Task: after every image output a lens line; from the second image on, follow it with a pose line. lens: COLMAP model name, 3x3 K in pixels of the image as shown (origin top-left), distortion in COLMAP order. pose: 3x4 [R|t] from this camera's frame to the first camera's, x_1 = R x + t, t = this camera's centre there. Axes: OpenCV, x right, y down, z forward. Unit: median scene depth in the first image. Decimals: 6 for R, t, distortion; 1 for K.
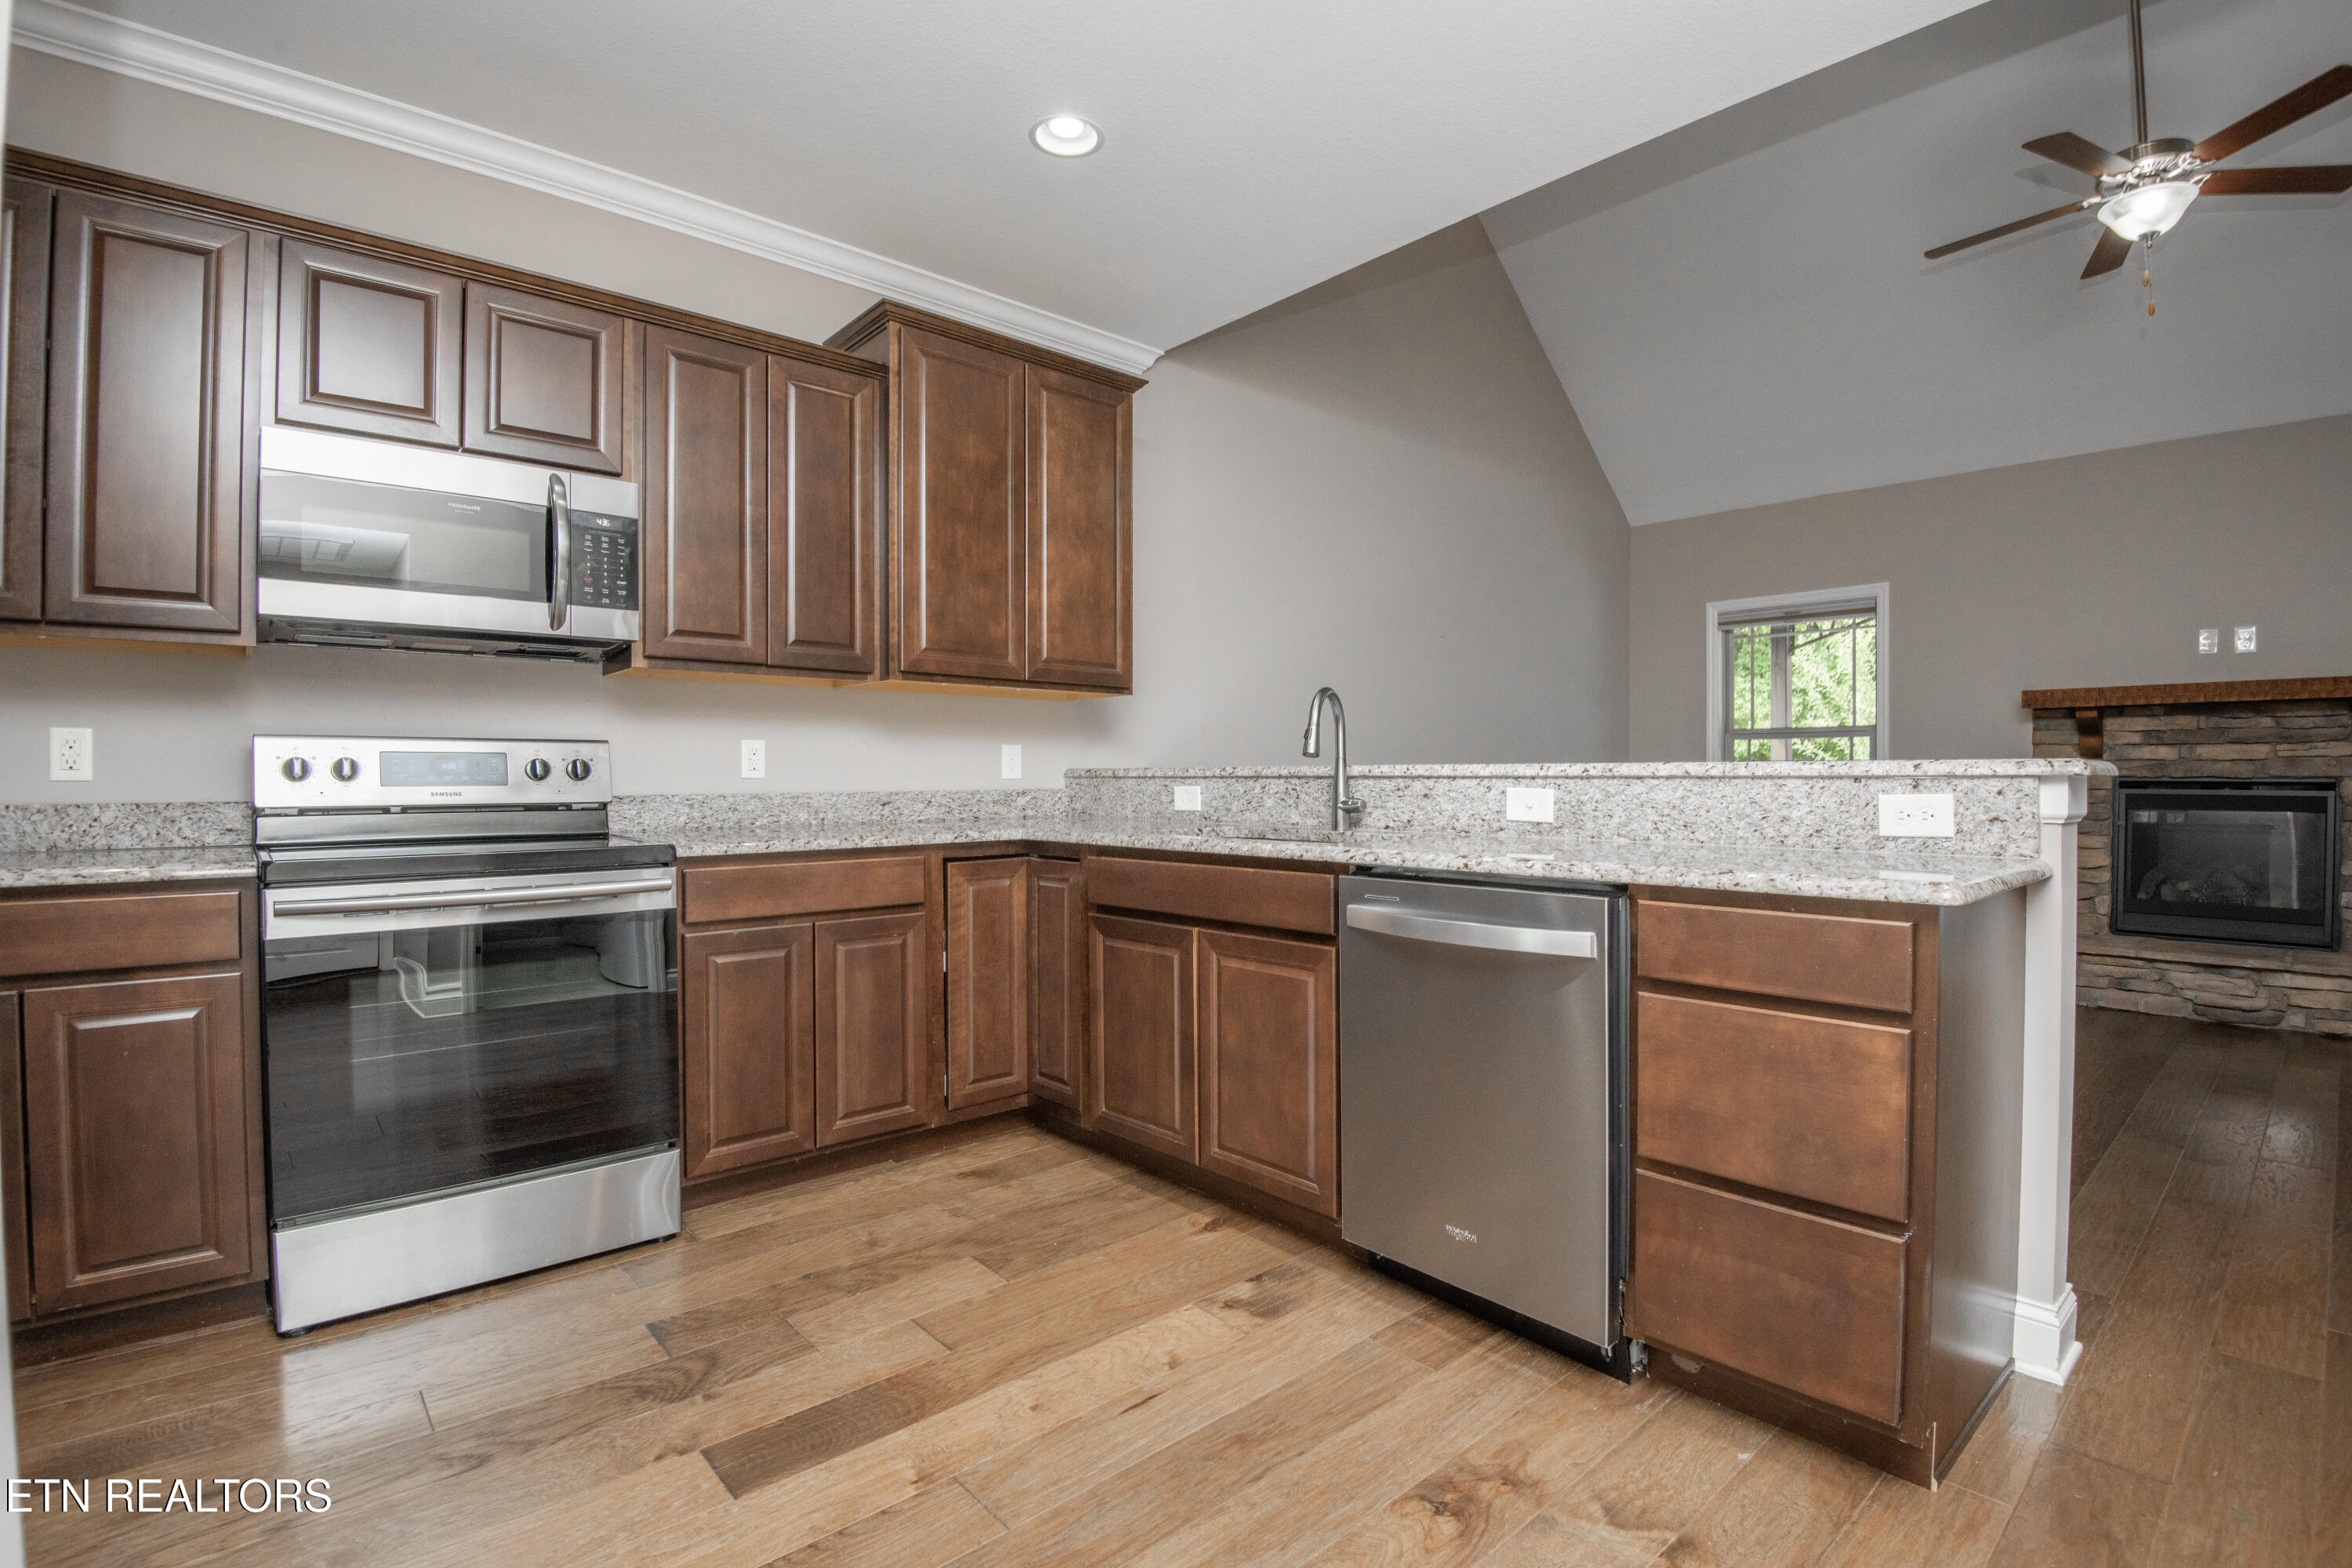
lens RADIAL K [[1091.8, 0, 1169.5], [0, 1091.8, 783.4], [0, 0, 1]] dist [-0.043729, -0.000950]
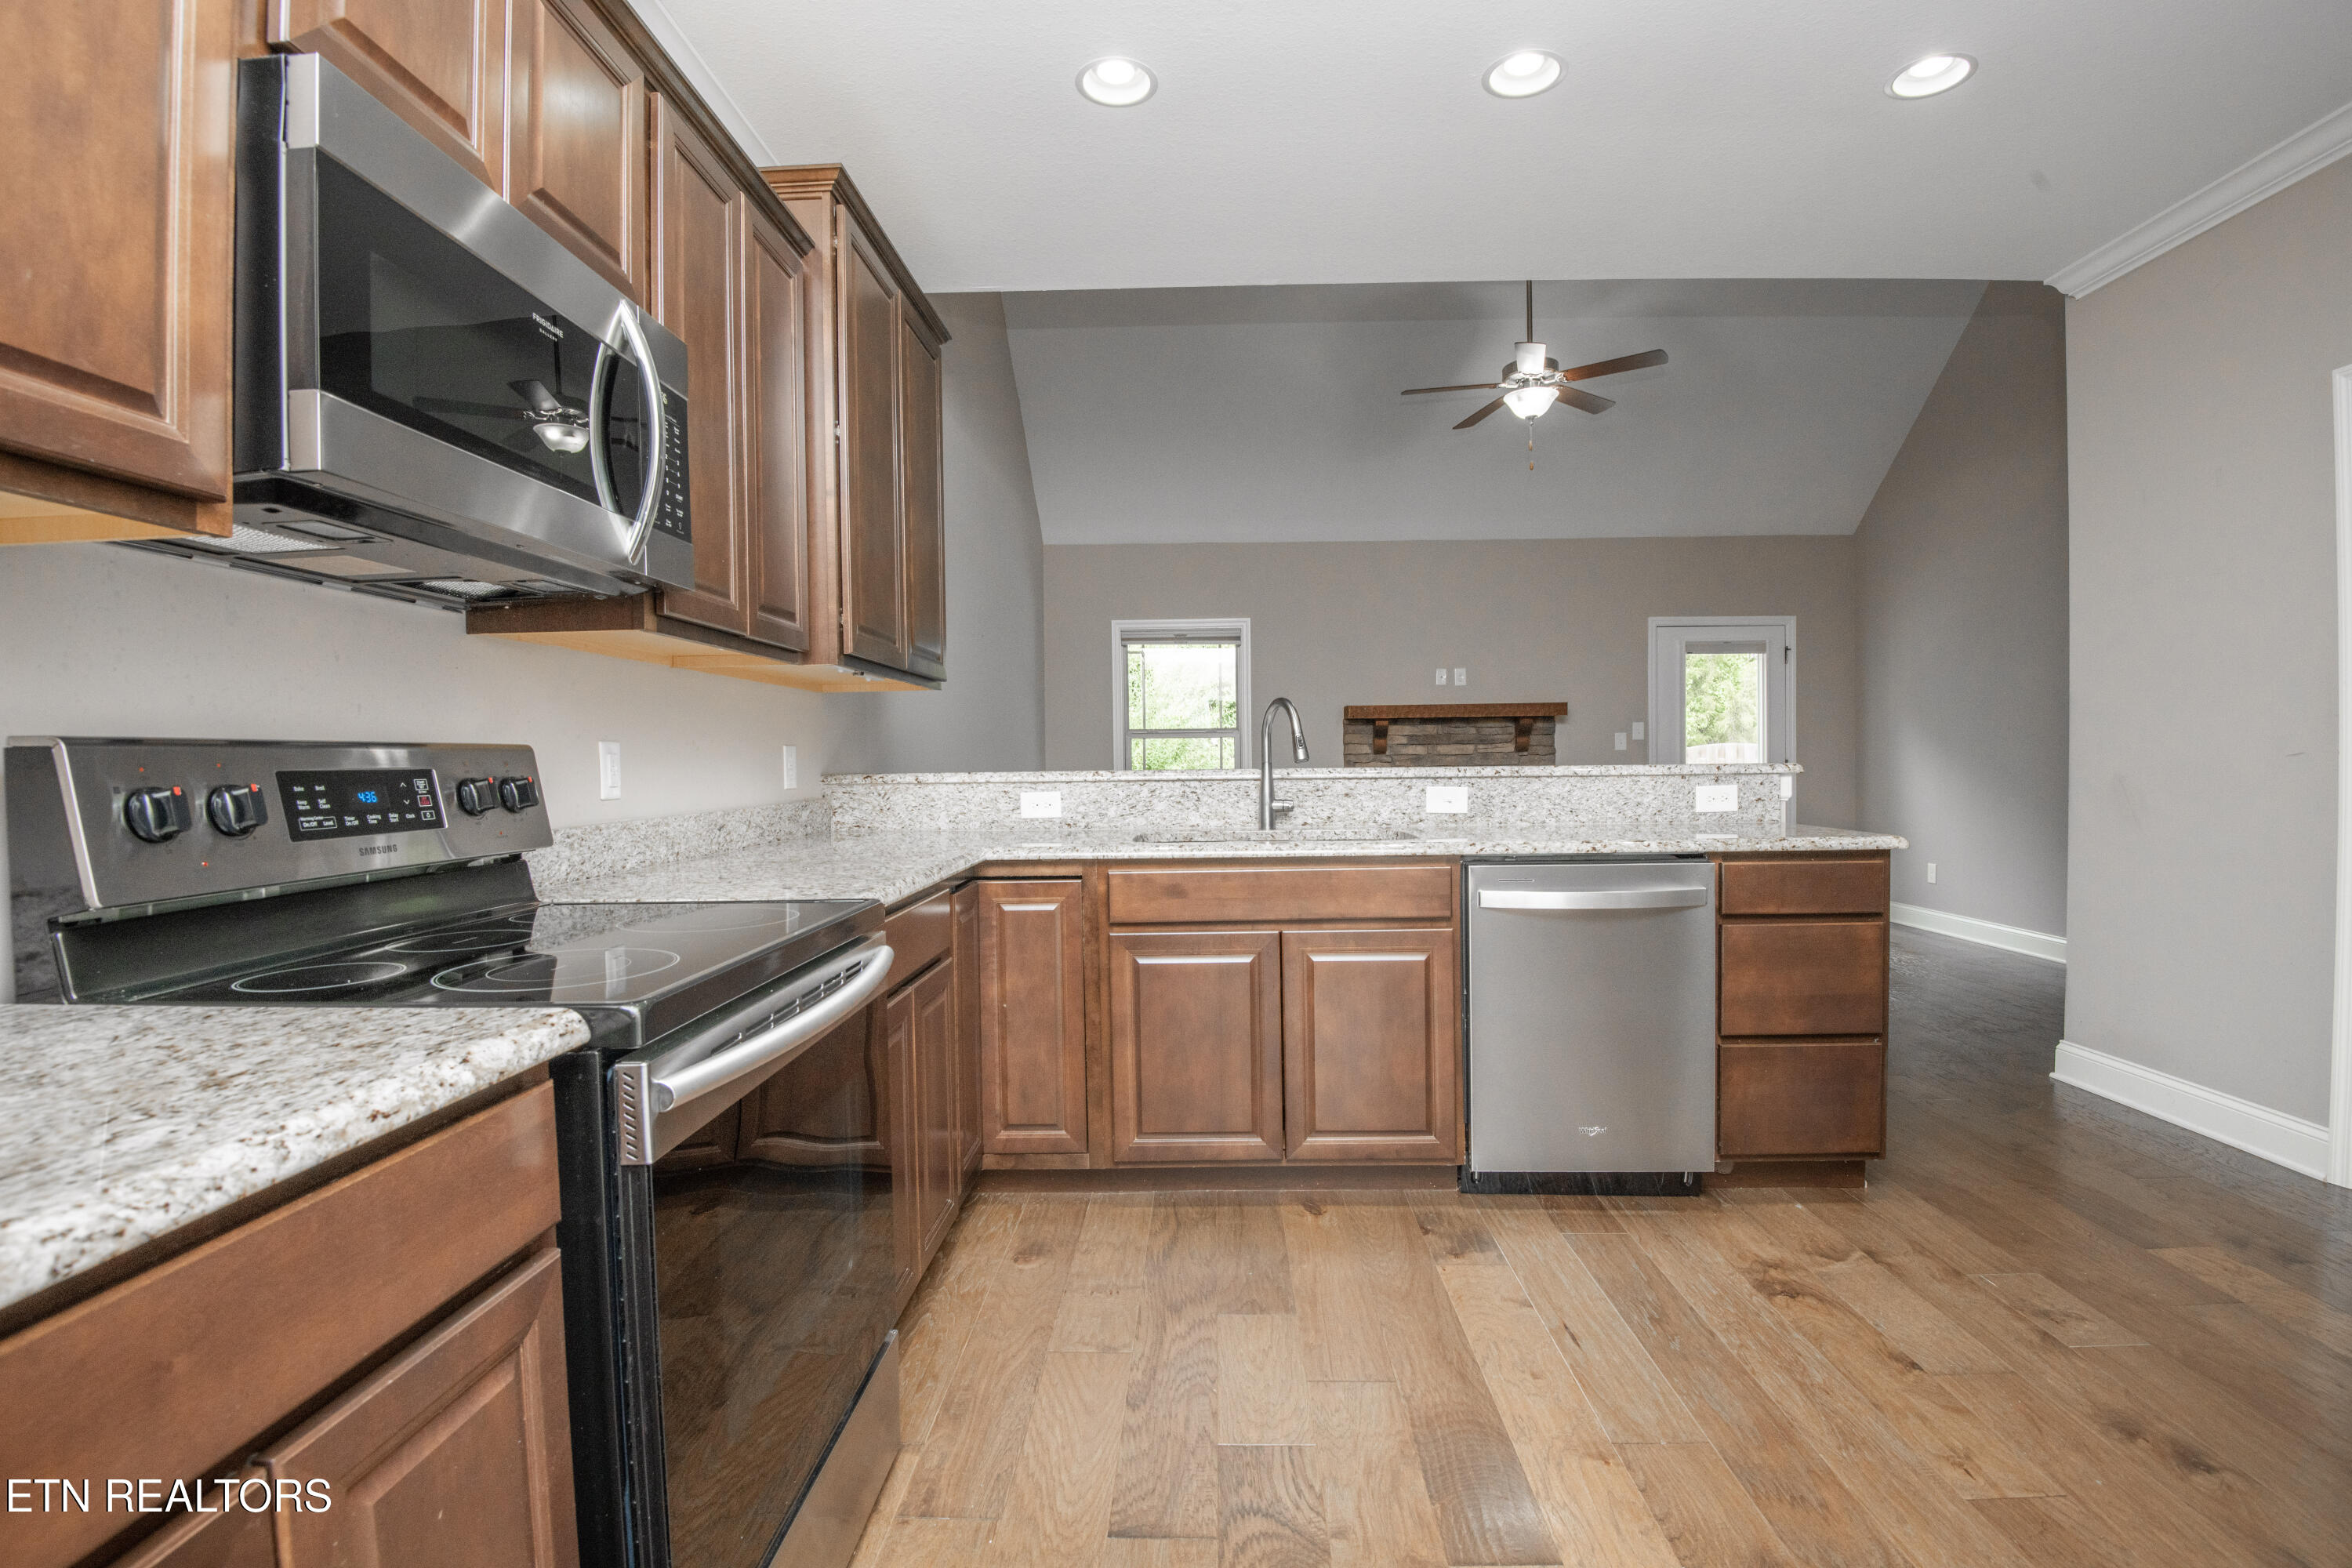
lens RADIAL K [[1091.8, 0, 1169.5], [0, 1091.8, 783.4], [0, 0, 1]] dist [-0.043729, -0.000950]
pose [[0.688573, -0.023136, 0.724798, -0.718393], [0.016341, 0.999732, 0.016388, -0.022589], [-0.724983, 0.000559, 0.688767, 0.333405]]
